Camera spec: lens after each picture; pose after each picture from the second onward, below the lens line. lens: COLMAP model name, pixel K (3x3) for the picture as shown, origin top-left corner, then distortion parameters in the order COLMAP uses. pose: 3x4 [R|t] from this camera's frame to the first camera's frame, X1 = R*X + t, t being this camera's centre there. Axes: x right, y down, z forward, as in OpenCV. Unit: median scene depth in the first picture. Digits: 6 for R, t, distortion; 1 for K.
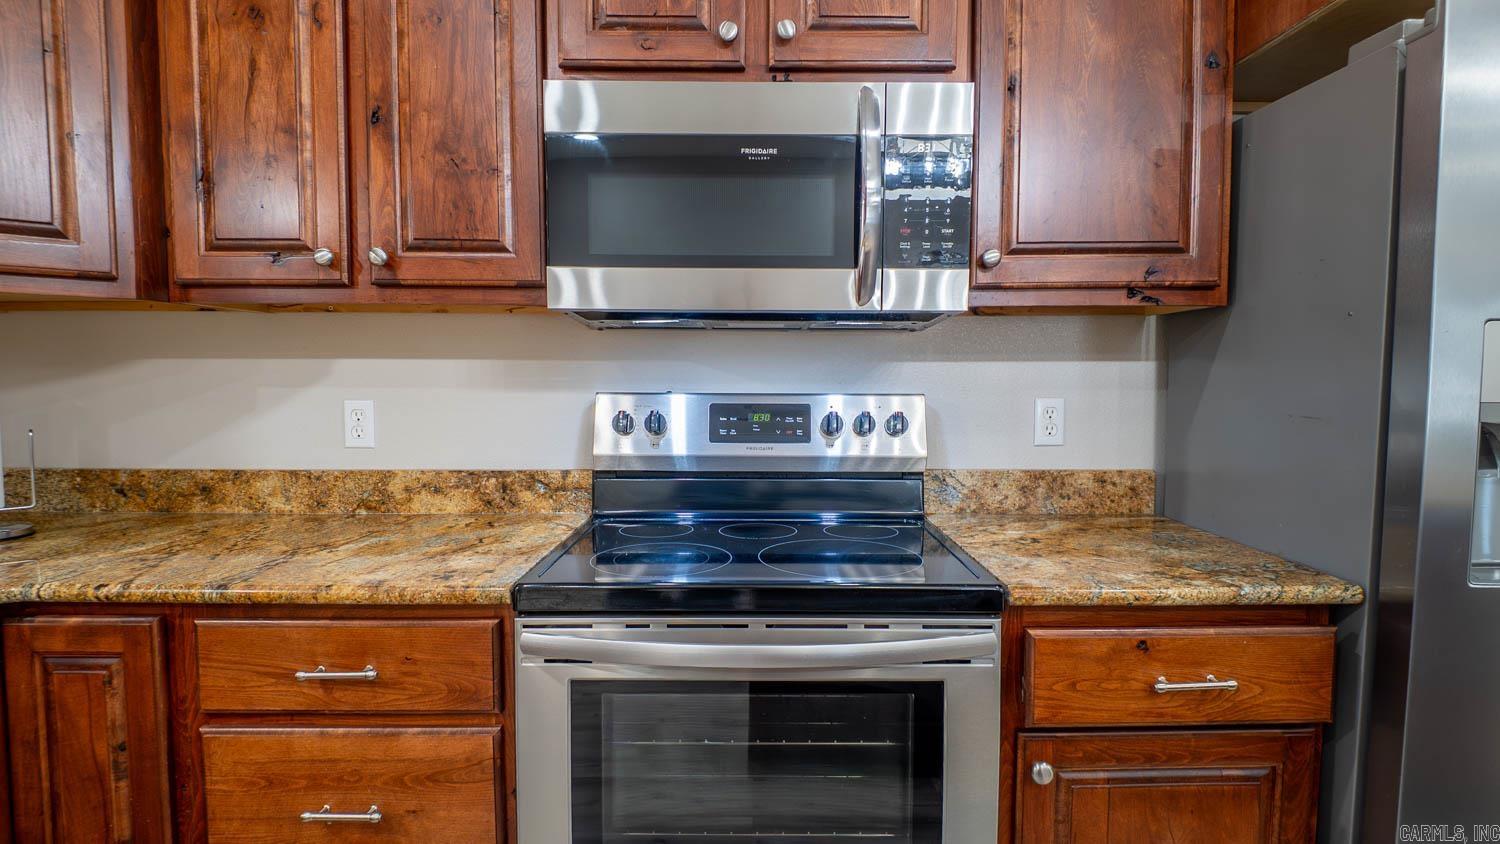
lens RADIAL K [[772.8, 0, 748.8], [0, 772.8, 425.9], [0, 0, 1]] dist [0.002468, -0.015135]
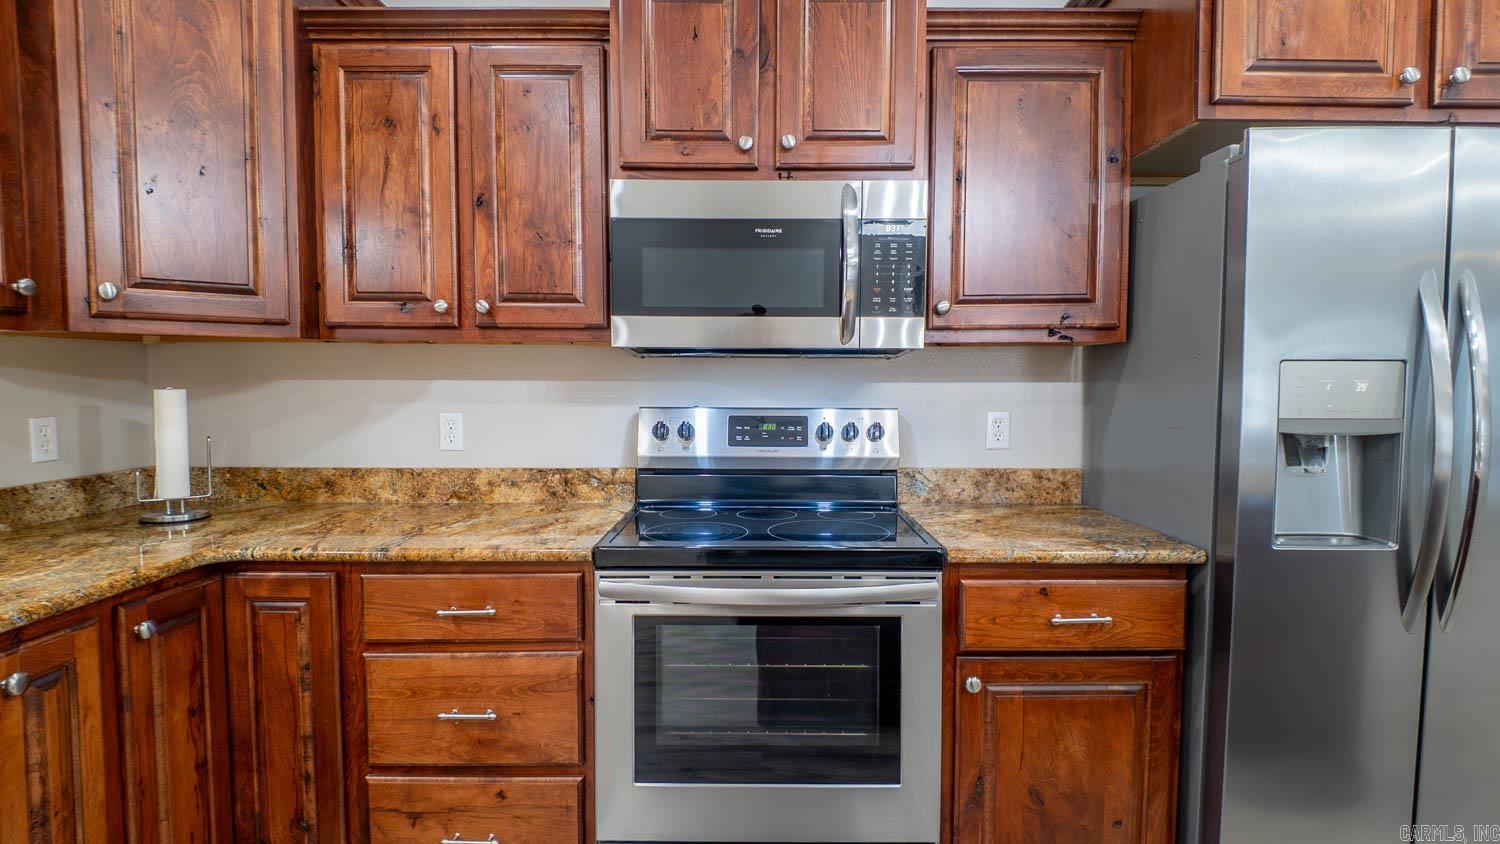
lens RADIAL K [[772.8, 0, 750.1], [0, 772.8, 432.5], [0, 0, 1]] dist [0.002468, -0.015135]
pose [[0.999997, 0.000428, -0.002566, -0.014889], [-0.000421, 0.999996, 0.002709, -0.005996], [0.002568, -0.002708, 0.999993, -0.338876]]
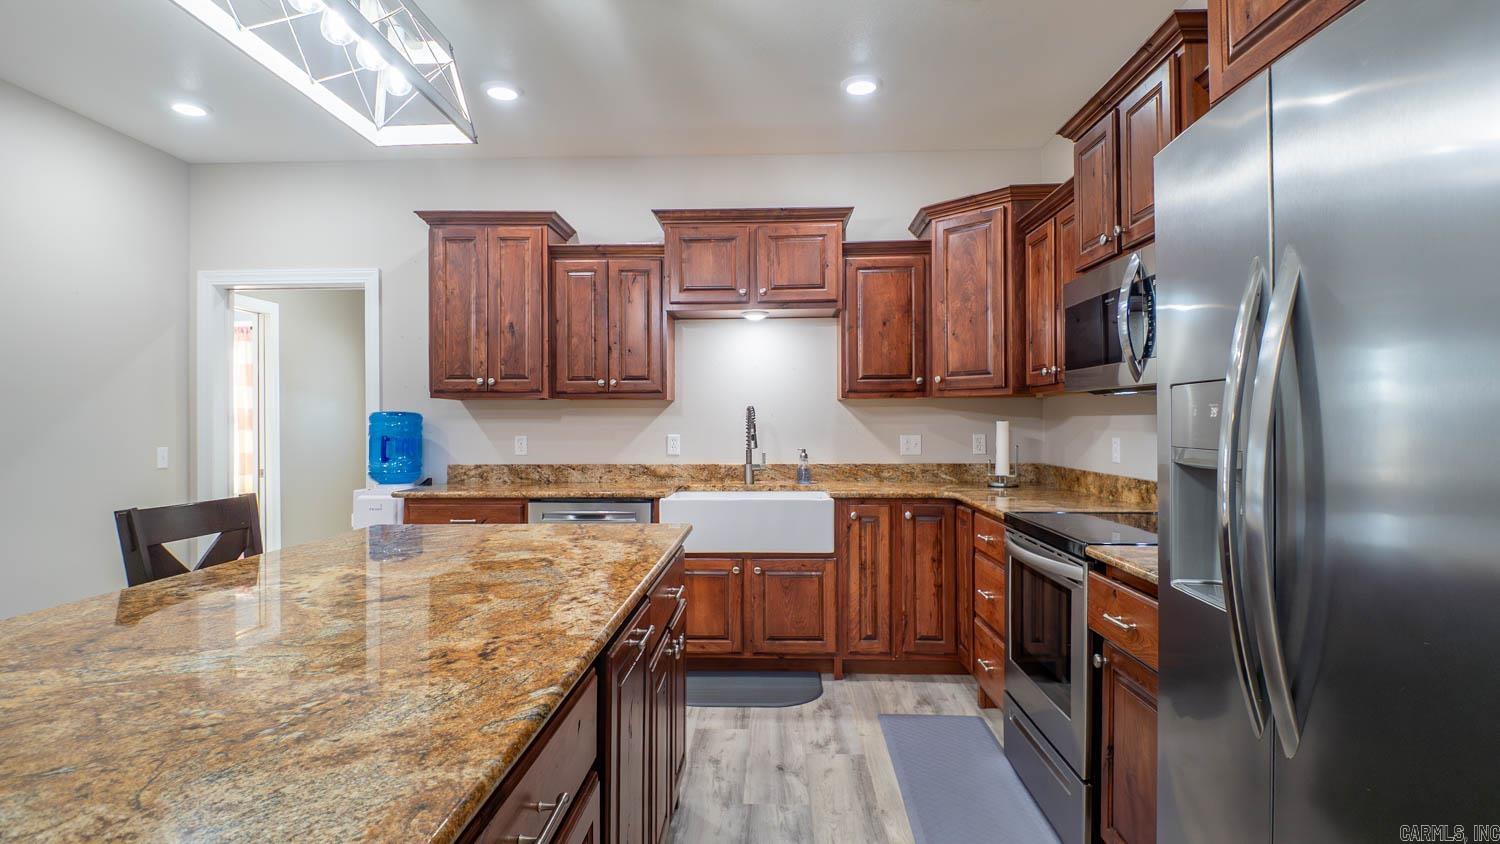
lens RADIAL K [[772.8, 0, 747.4], [0, 772.8, 425.0], [0, 0, 1]] dist [0.002468, -0.015135]
pose [[-0.030143, 0.002174, -0.999543, 1.800712], [-0.063689, 0.997961, 0.004091, -0.018905], [0.997514, 0.063783, -0.029944, 0.207239]]
